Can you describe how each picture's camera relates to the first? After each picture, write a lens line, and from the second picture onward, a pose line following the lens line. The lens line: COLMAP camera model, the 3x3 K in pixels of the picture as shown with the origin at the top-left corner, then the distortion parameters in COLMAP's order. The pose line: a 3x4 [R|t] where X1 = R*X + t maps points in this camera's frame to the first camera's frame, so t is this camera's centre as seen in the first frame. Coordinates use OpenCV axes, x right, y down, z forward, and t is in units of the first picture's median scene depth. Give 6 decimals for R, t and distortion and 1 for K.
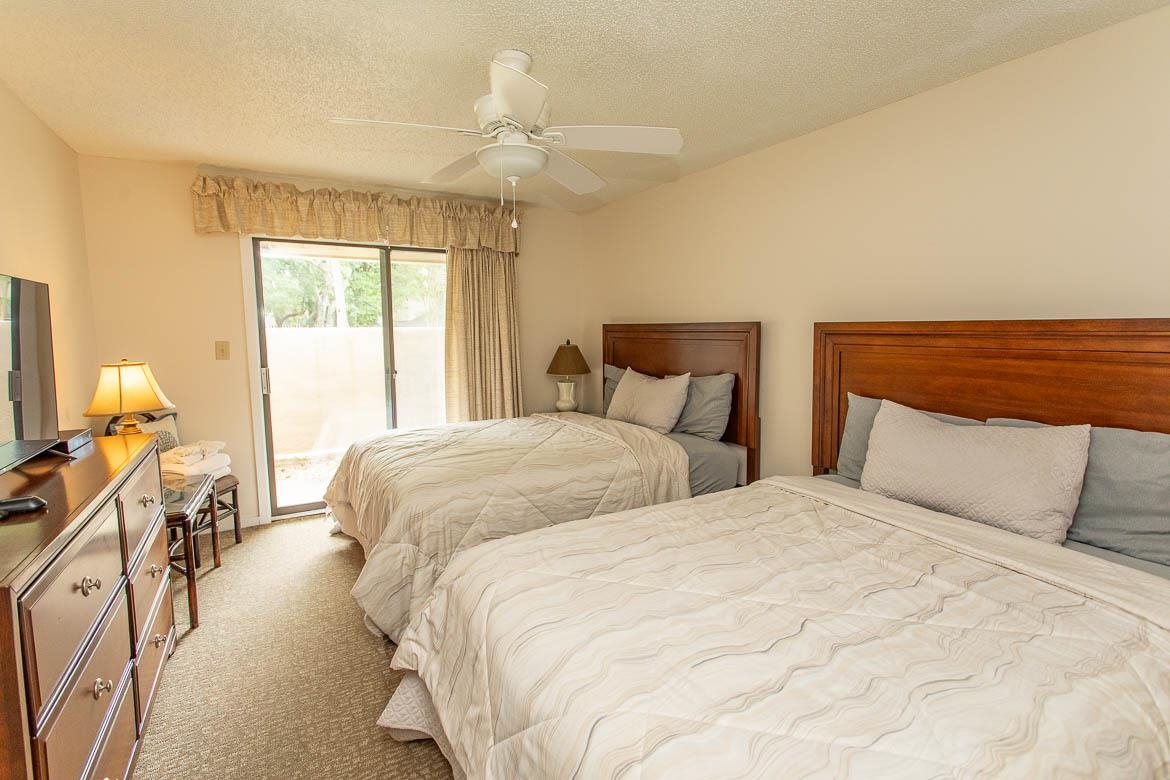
lens RADIAL K [[549.7, 0, 583.7], [0, 549.7, 385.3], [0, 0, 1]] dist [0.000974, 0.000799]
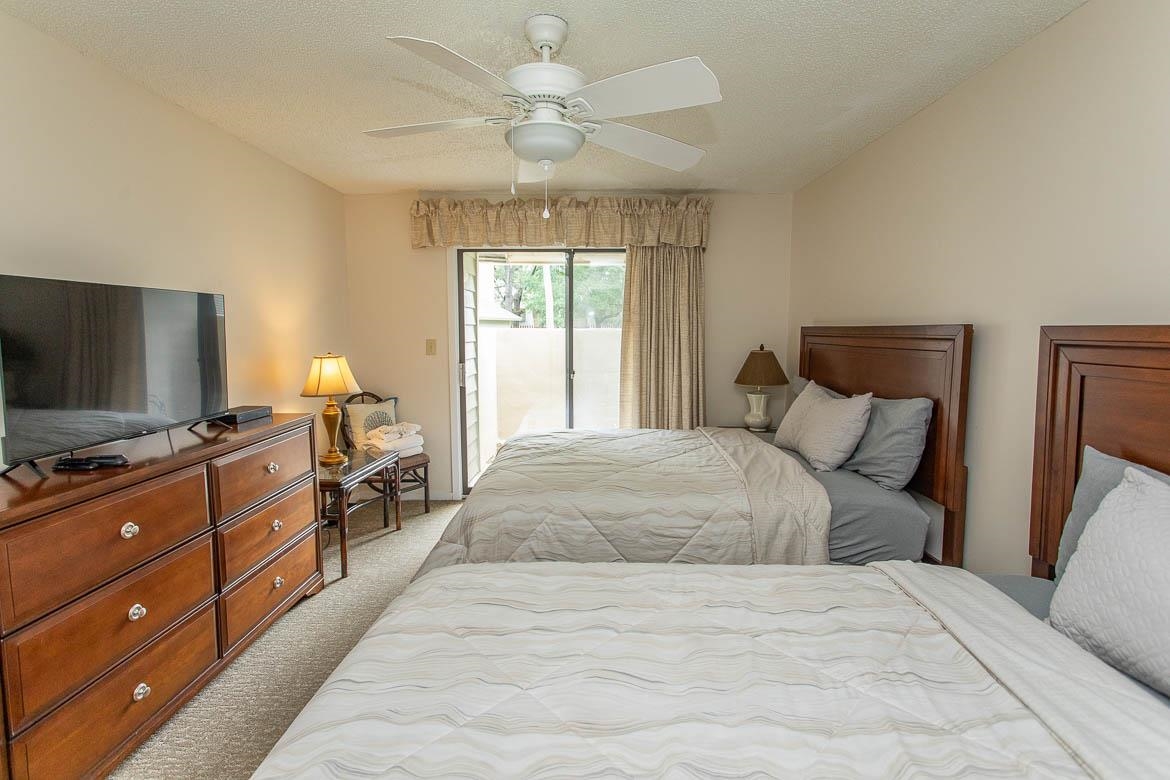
lens RADIAL K [[549.7, 0, 583.7], [0, 549.7, 385.3], [0, 0, 1]] dist [0.000974, 0.000799]
pose [[0.856658, 0.060055, -0.512378, 0.228478], [-0.061146, 0.998020, 0.014745, -0.019471], [0.512249, 0.018699, 0.858633, 0.158418]]
